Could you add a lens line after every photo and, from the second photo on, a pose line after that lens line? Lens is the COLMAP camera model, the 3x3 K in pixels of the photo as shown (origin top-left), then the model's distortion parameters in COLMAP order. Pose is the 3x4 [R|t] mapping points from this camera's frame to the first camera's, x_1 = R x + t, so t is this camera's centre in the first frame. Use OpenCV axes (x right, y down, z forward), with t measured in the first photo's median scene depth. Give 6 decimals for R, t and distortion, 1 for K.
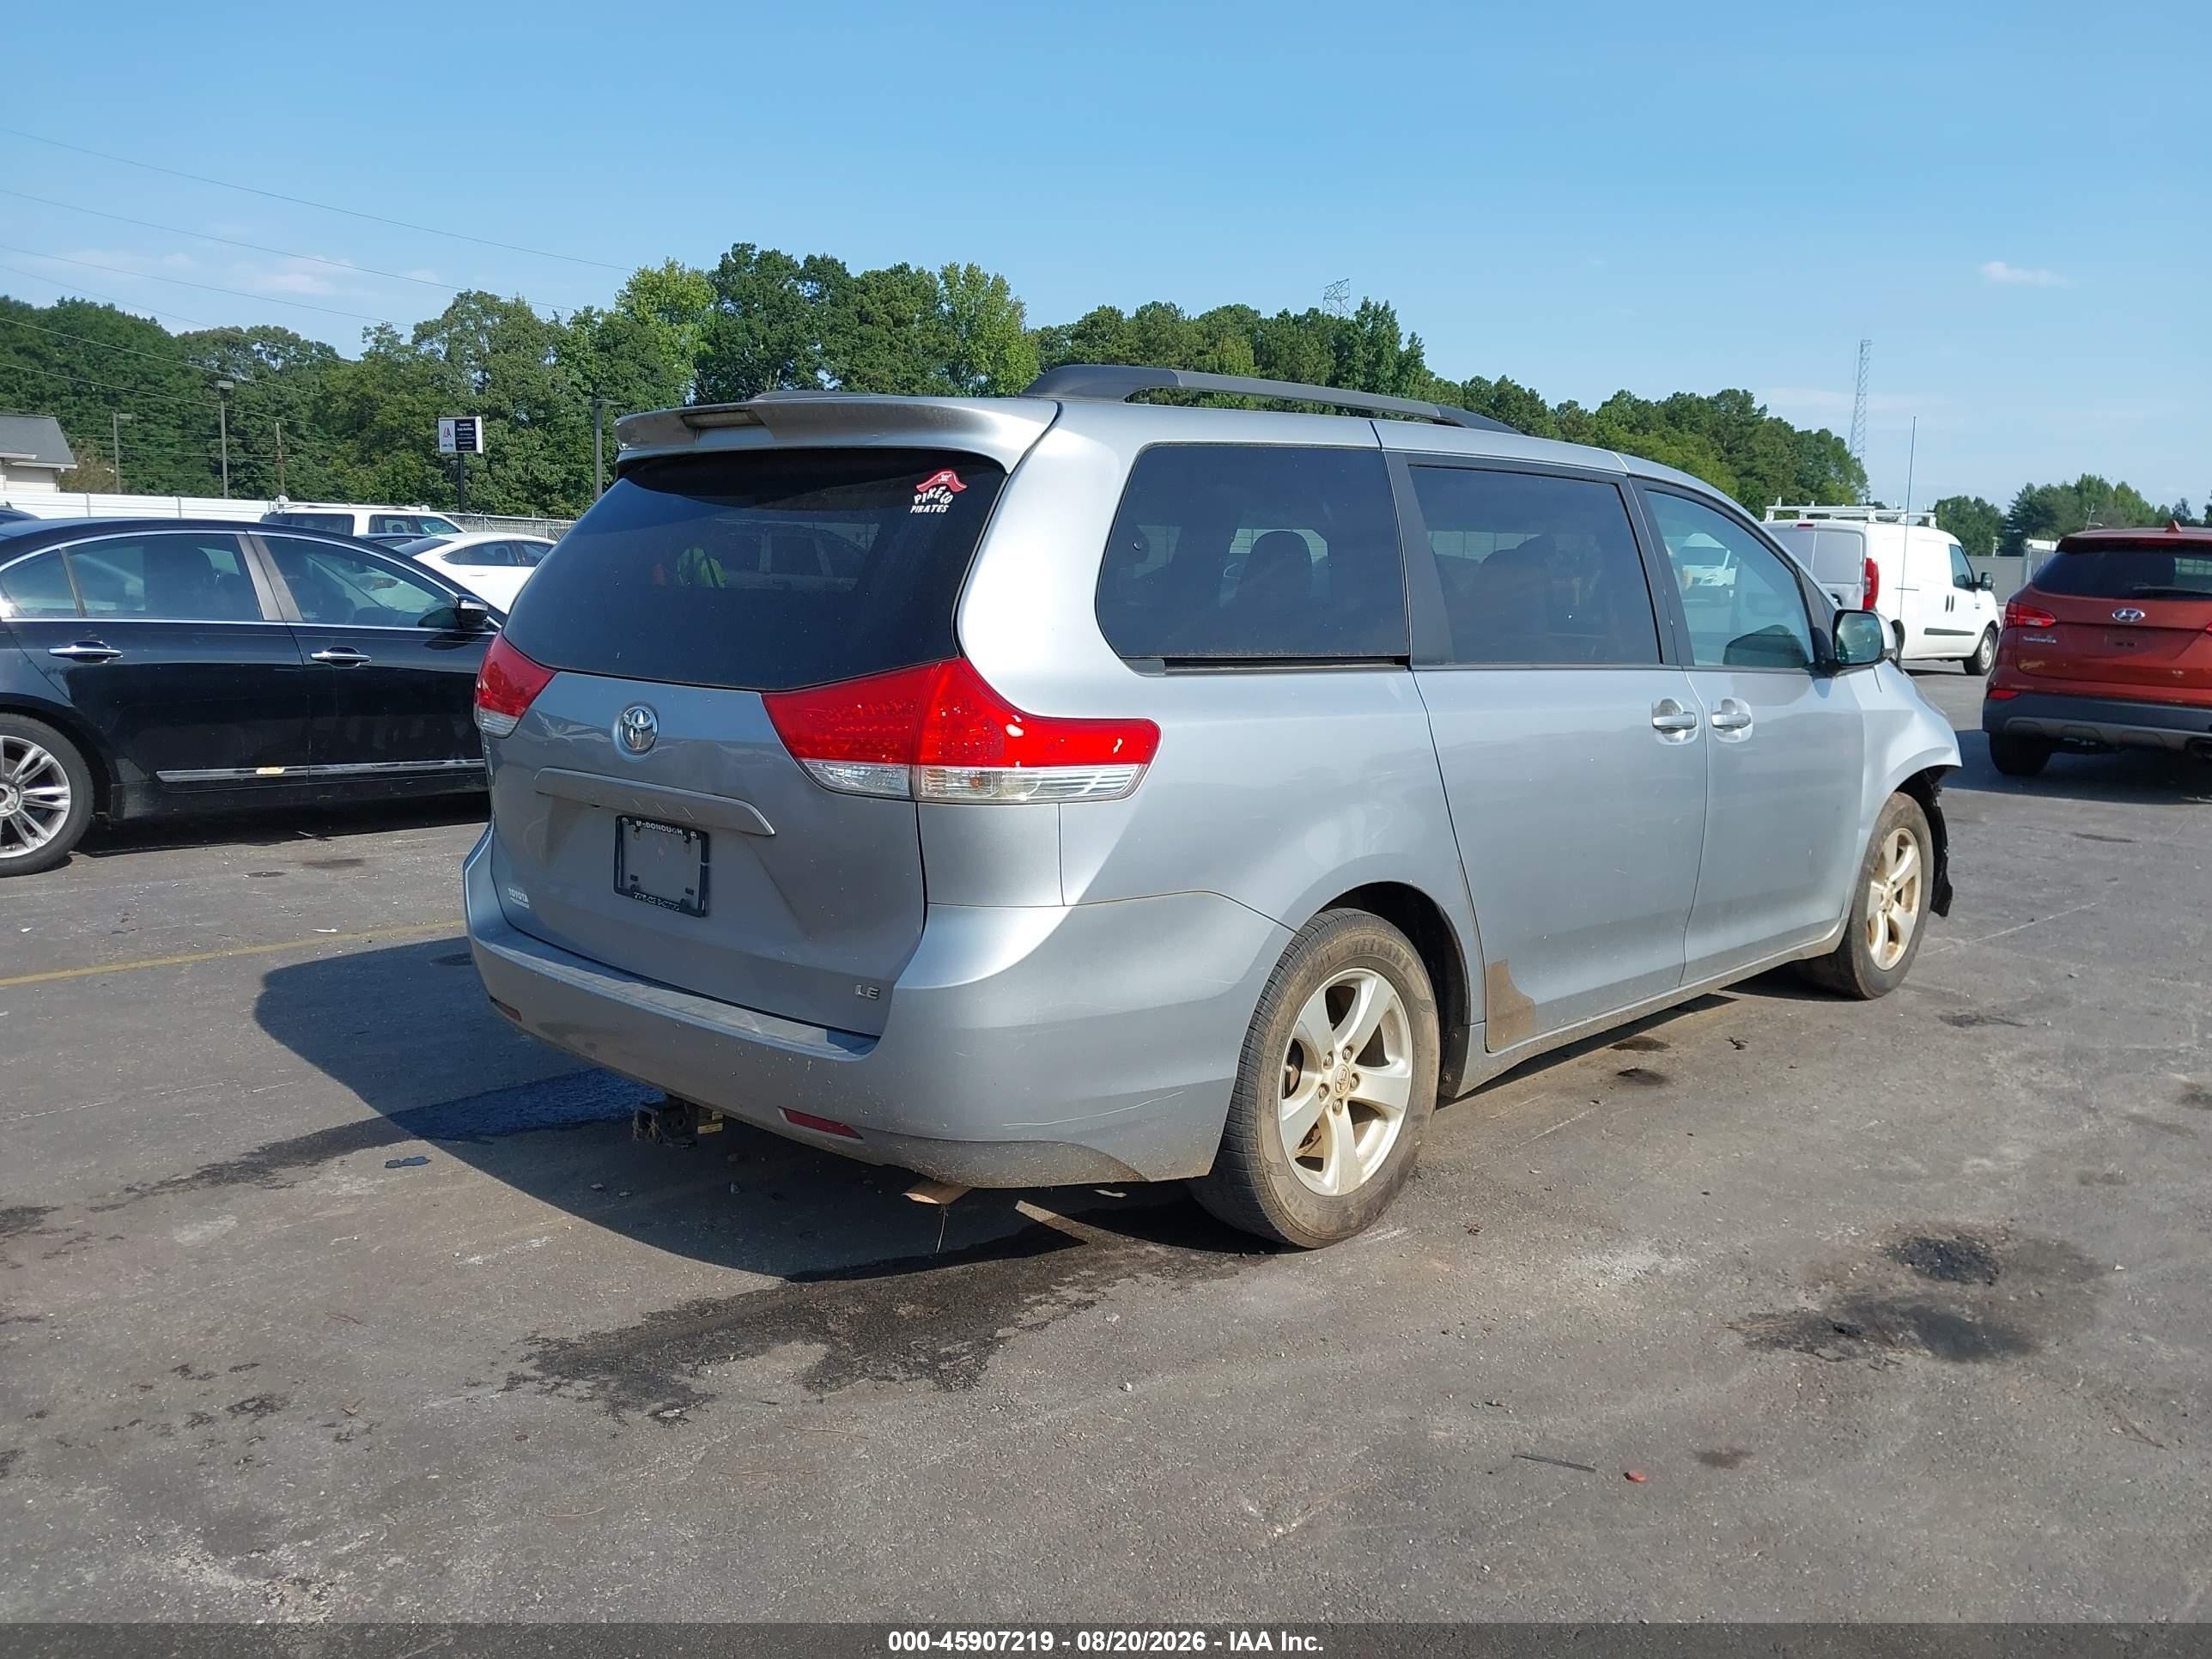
lens RADIAL K [[1834.1, 0, 1124.8], [0, 1834.1, 834.9], [0, 0, 1]] dist [0.006353, 0.011977]
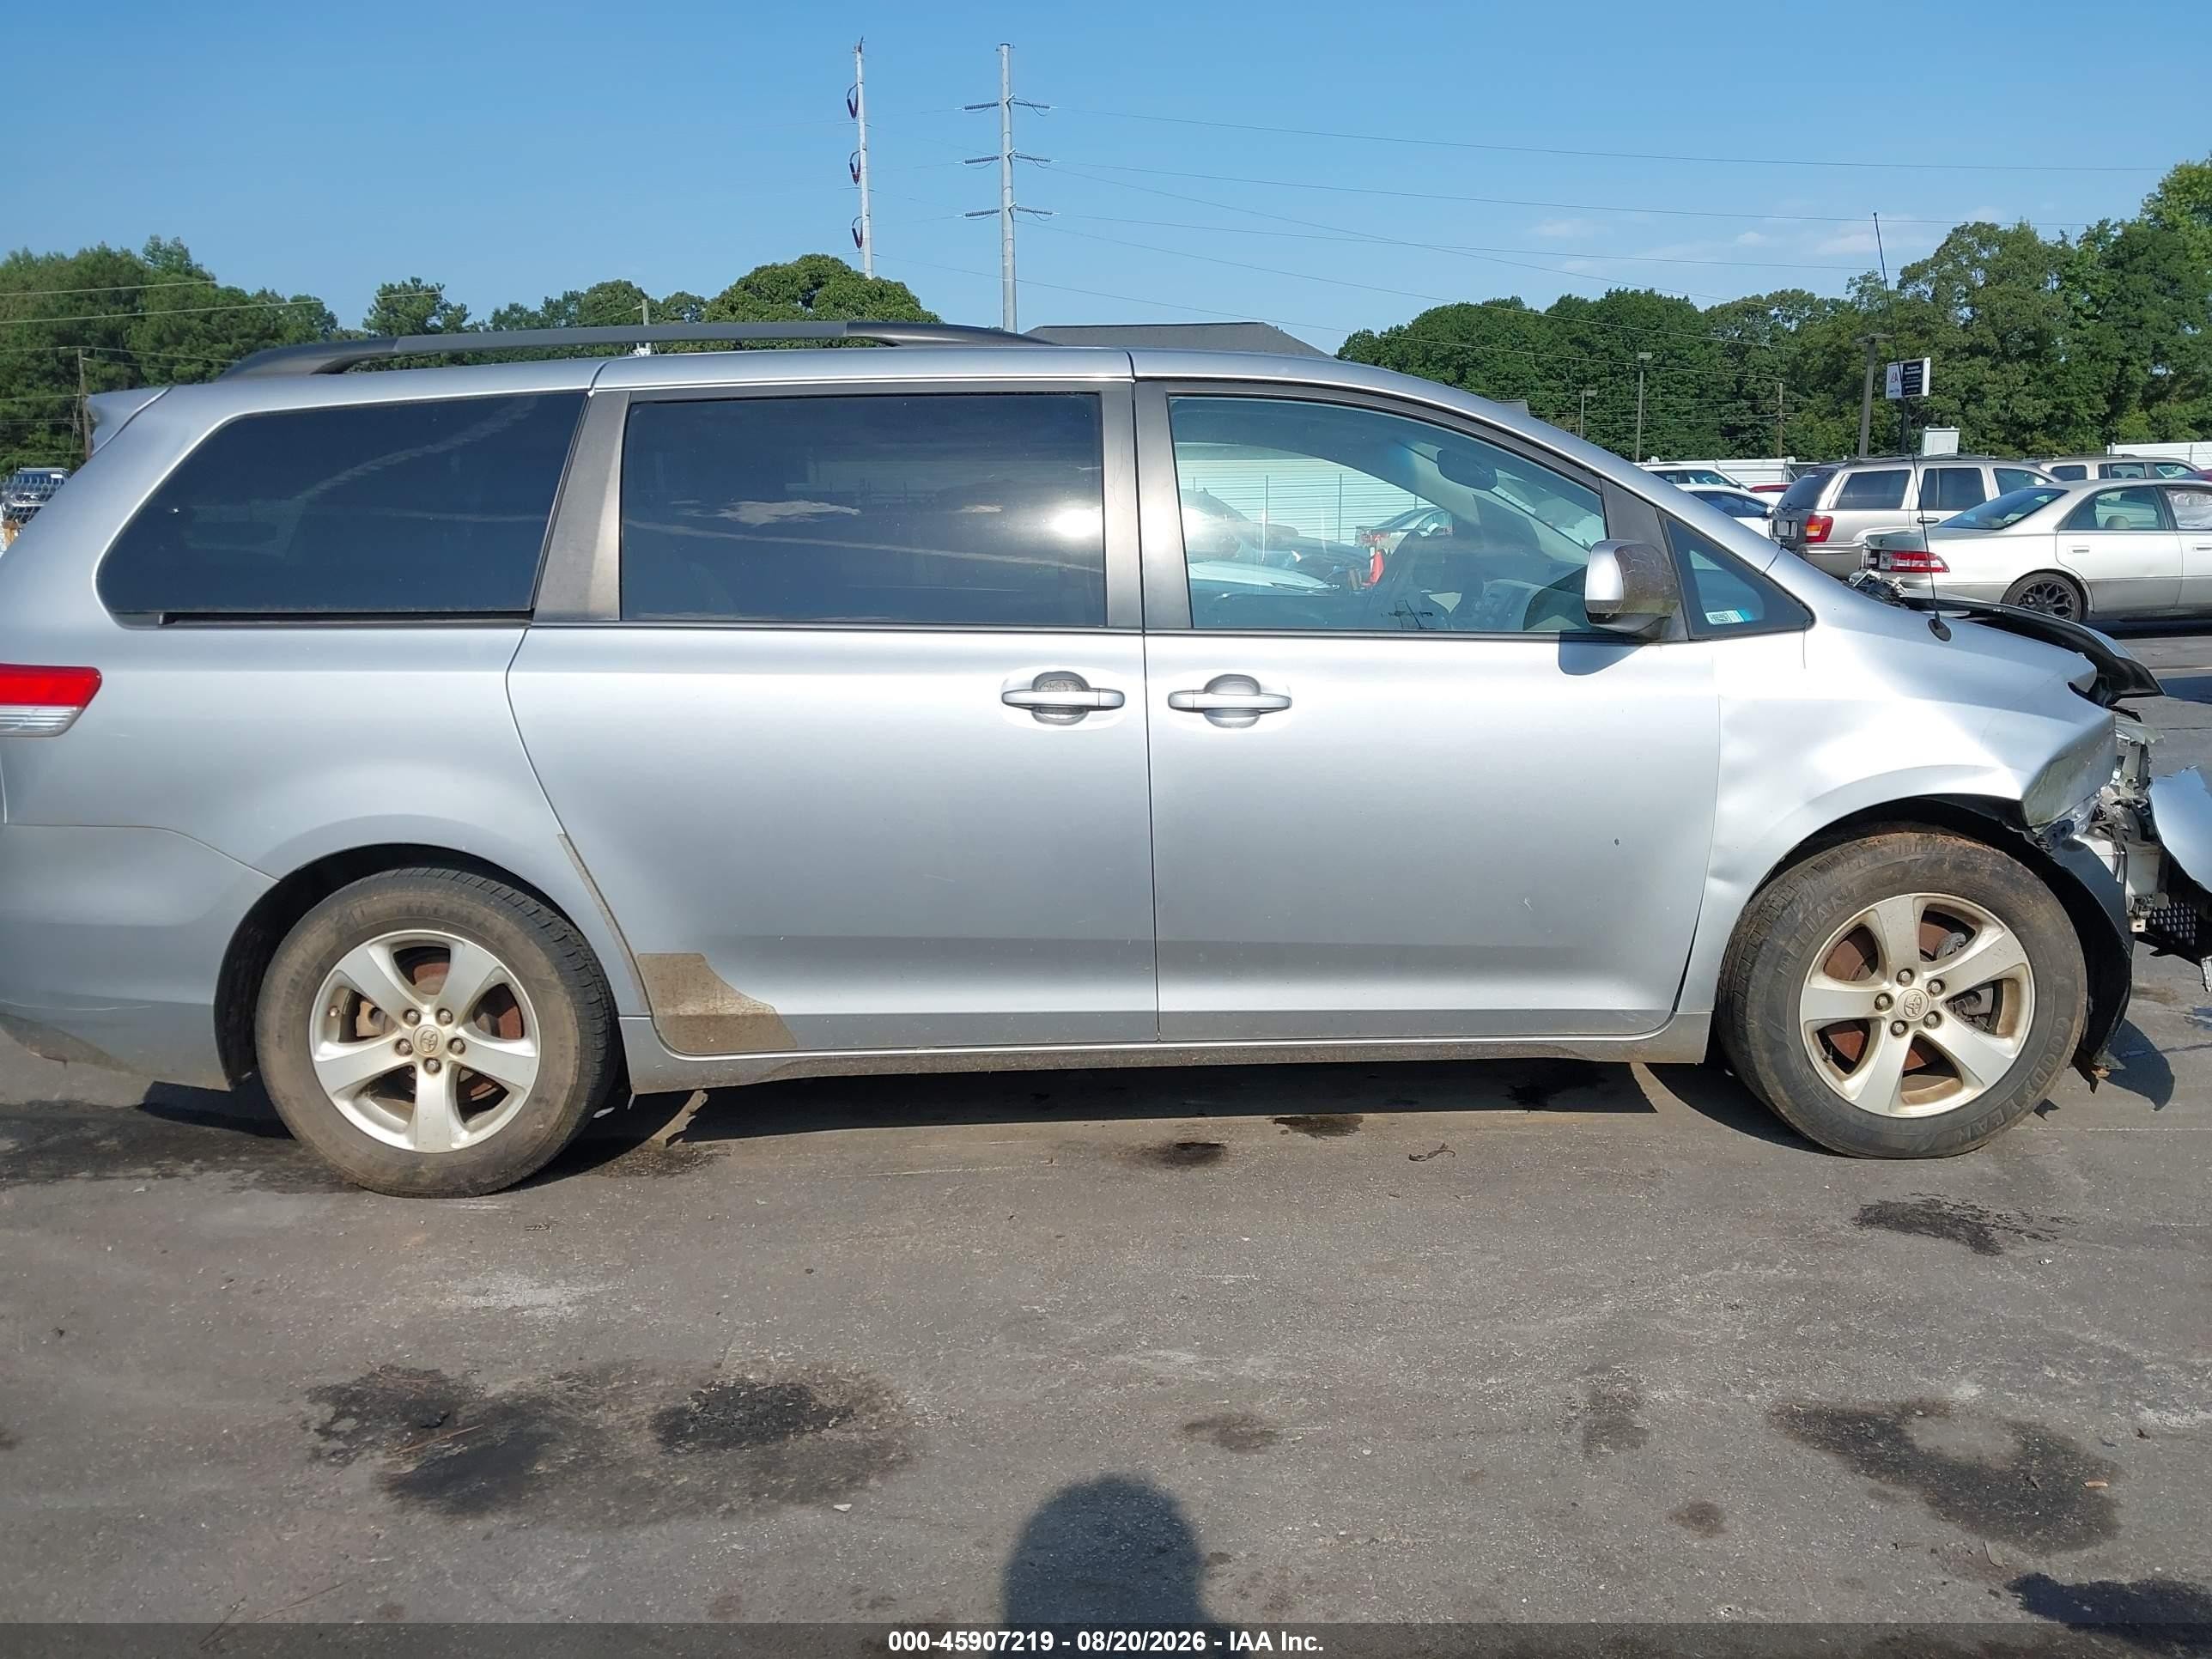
lens RADIAL K [[1785.4, 0, 1140.8], [0, 1785.4, 871.6], [0, 0, 1]] dist [0.015478, 0.000842]
pose [[0.660239, 0.110022, -0.742954, 0.092499], [-0.072837, 0.993929, 0.082460, -0.005578], [0.747516, -0.000329, 0.664244, 0.054214]]
